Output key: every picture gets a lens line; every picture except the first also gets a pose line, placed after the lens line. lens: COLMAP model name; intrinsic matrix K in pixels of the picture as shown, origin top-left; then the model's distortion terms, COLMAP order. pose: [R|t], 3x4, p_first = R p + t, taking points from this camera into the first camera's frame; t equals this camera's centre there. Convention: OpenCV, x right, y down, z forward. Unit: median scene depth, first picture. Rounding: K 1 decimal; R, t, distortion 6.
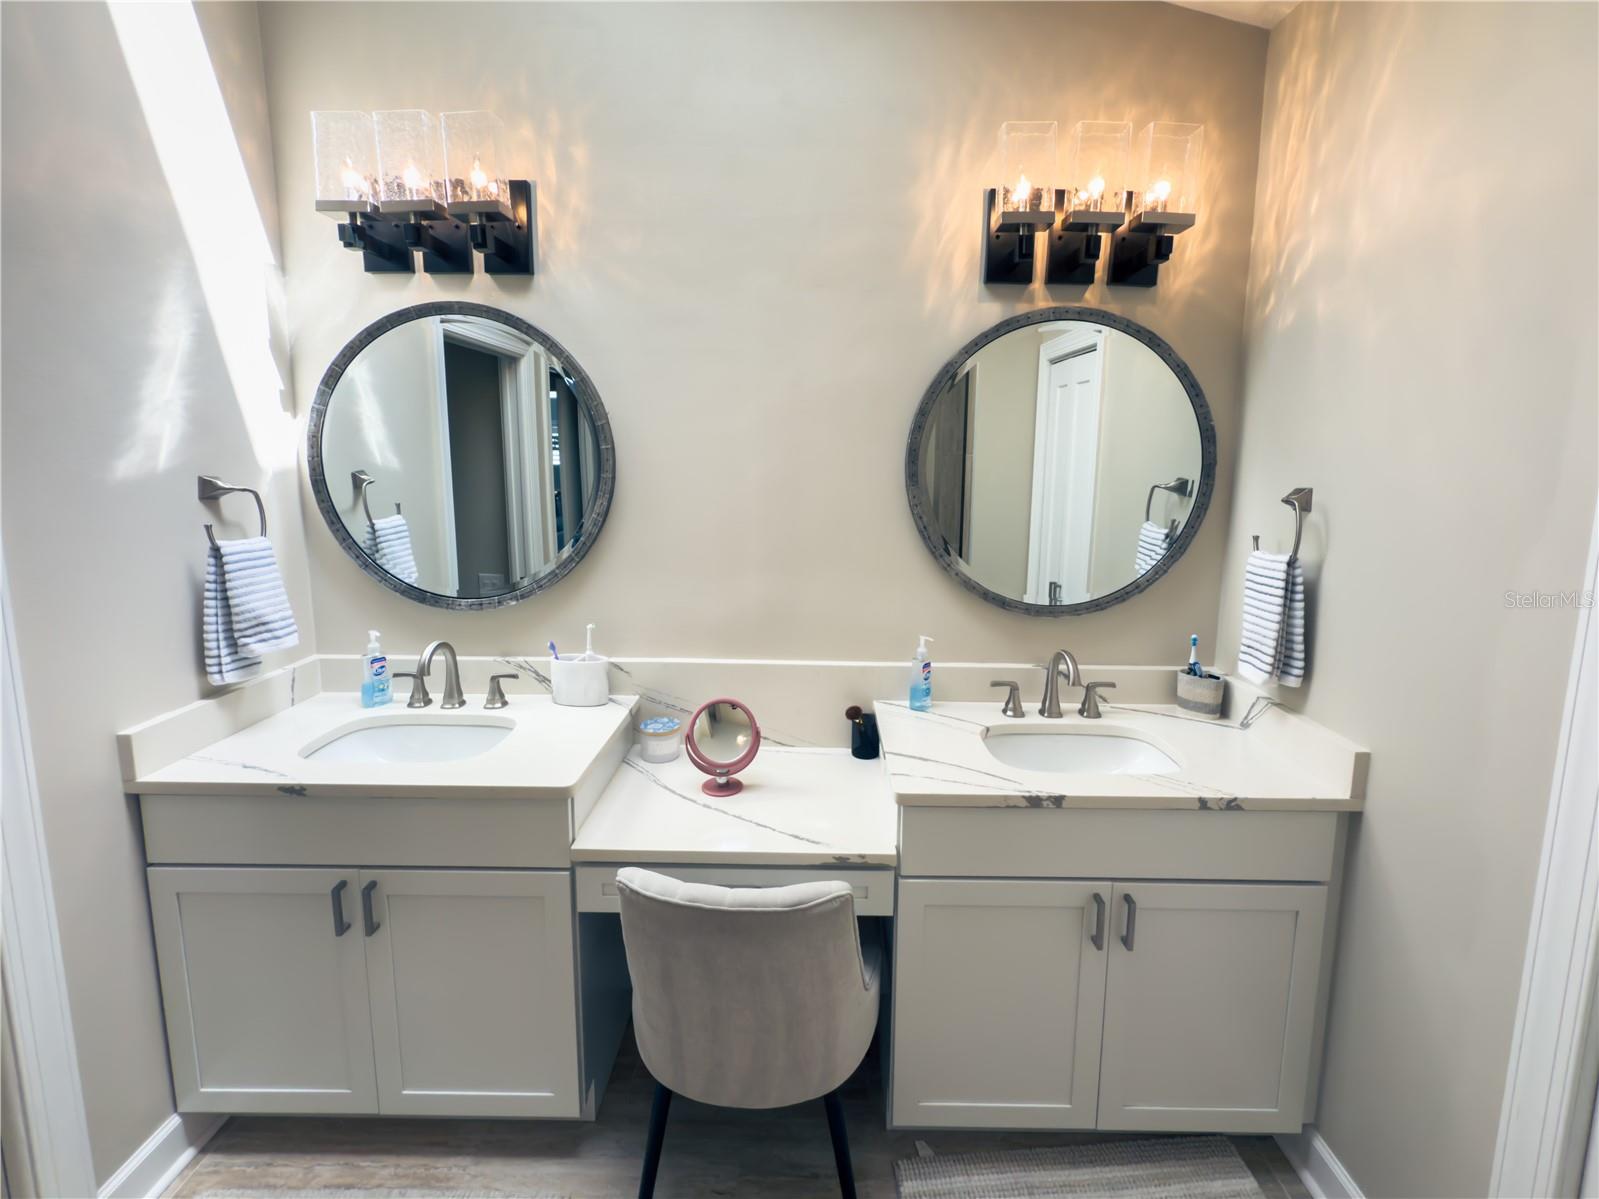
lens RADIAL K [[704.8, 0, 814.1], [0, 704.8, 549.3], [0, 0, 1]] dist [0.000366, -0.000214]
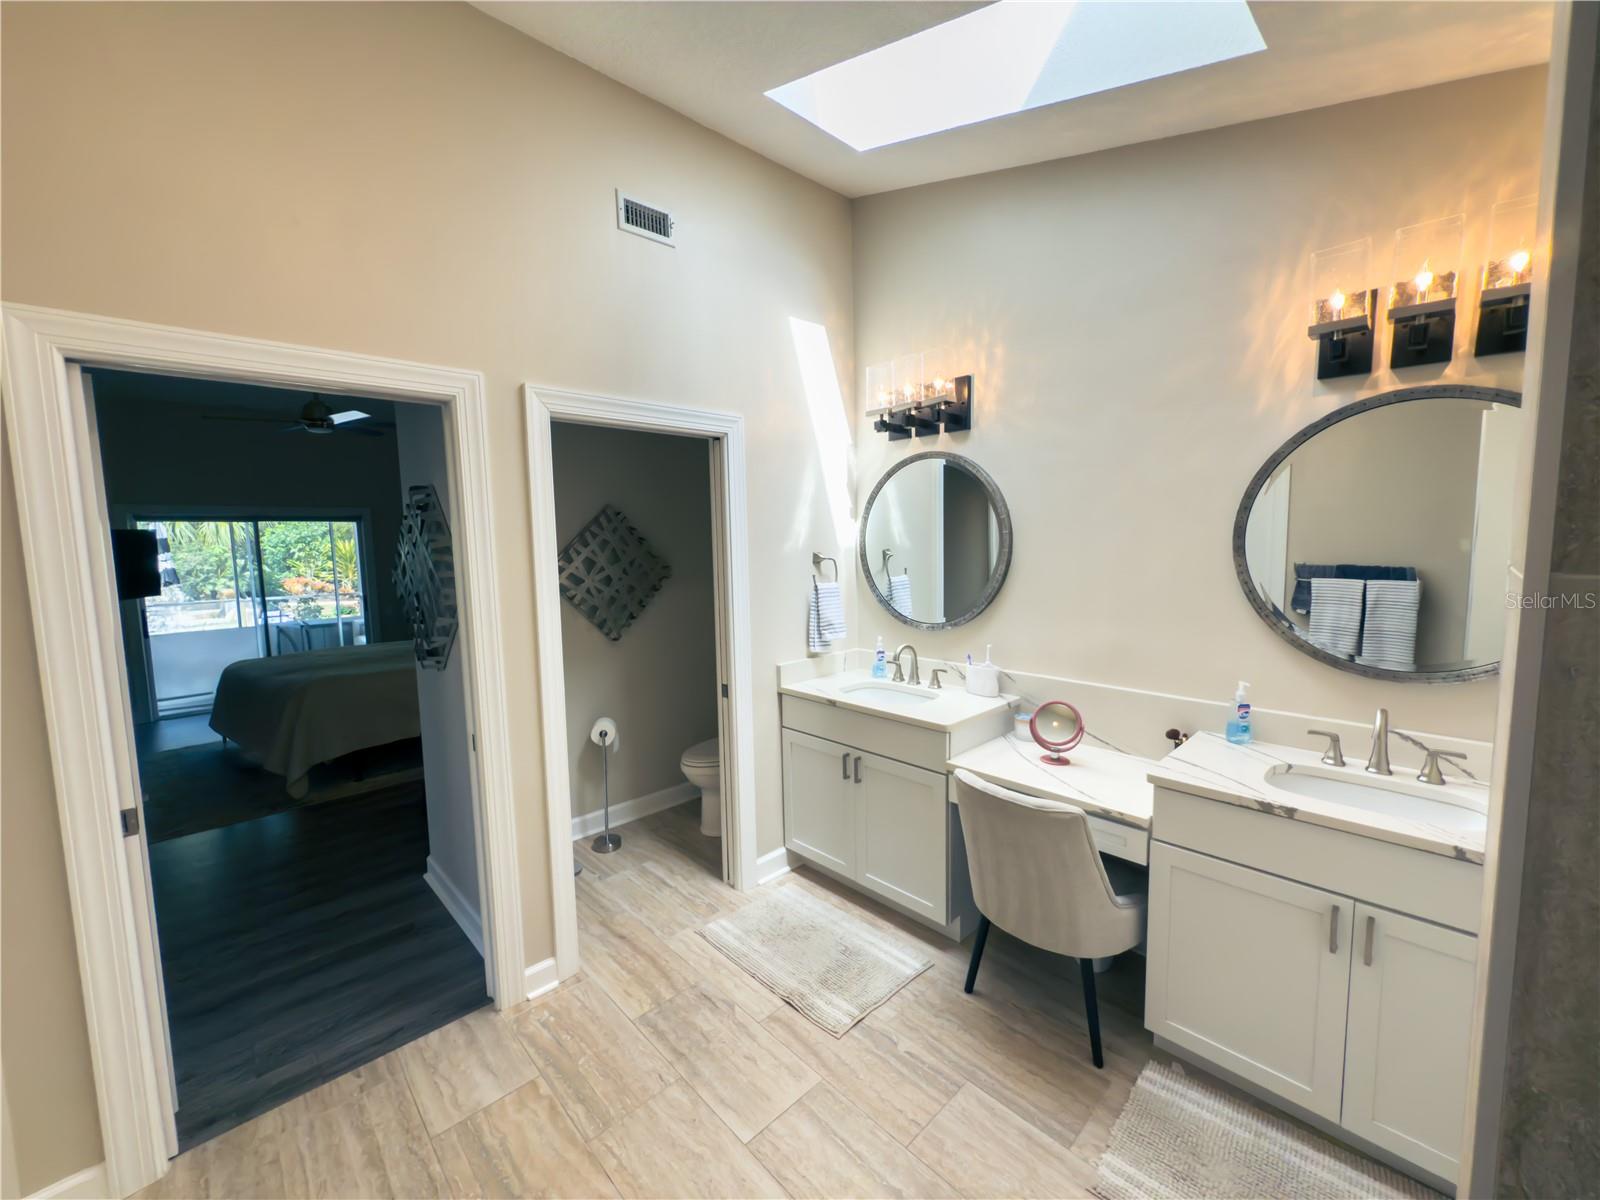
lens RADIAL K [[639.9, 0, 800.0], [0, 639.9, 600.0], [0, 0, 1]] dist [-0.000081, -0.000061]
pose [[0.696748, 0.046206, -0.715826, 0.439596], [-0.068299, 0.997663, -0.002080, 0.042007], [0.714057, 0.050339, 0.698276, -0.330604]]
